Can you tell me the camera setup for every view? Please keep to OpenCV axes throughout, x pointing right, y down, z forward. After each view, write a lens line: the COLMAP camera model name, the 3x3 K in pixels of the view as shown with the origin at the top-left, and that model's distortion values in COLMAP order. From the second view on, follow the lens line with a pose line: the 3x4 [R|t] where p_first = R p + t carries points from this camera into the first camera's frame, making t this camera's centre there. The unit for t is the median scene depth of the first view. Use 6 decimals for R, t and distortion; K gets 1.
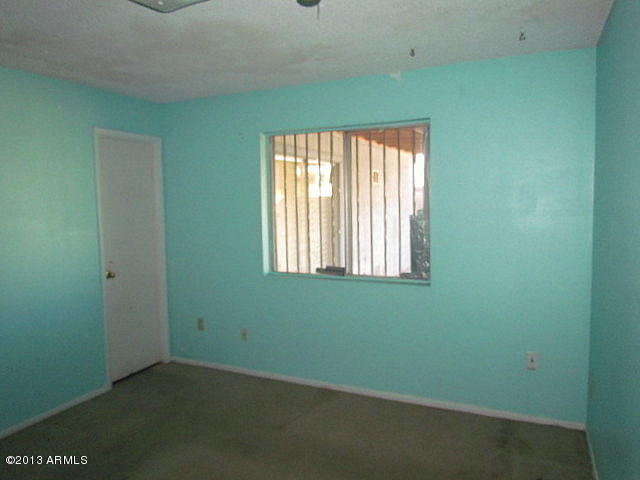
lens RADIAL K [[450.9, 0, 324.5], [0, 450.9, 237.5], [0, 0, 1]] dist [-0.019897, -0.000562]
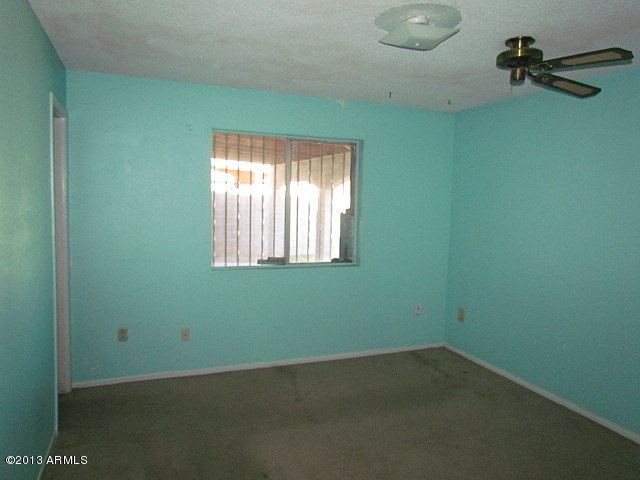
lens RADIAL K [[450.9, 0, 324.5], [0, 450.9, 237.5], [0, 0, 1]] dist [-0.019897, -0.000562]
pose [[0.695745, -0.033779, 0.717494, -0.726537], [0.012947, 0.999321, 0.034493, -0.023661], [-0.718172, -0.014709, 0.695710, 0.135877]]
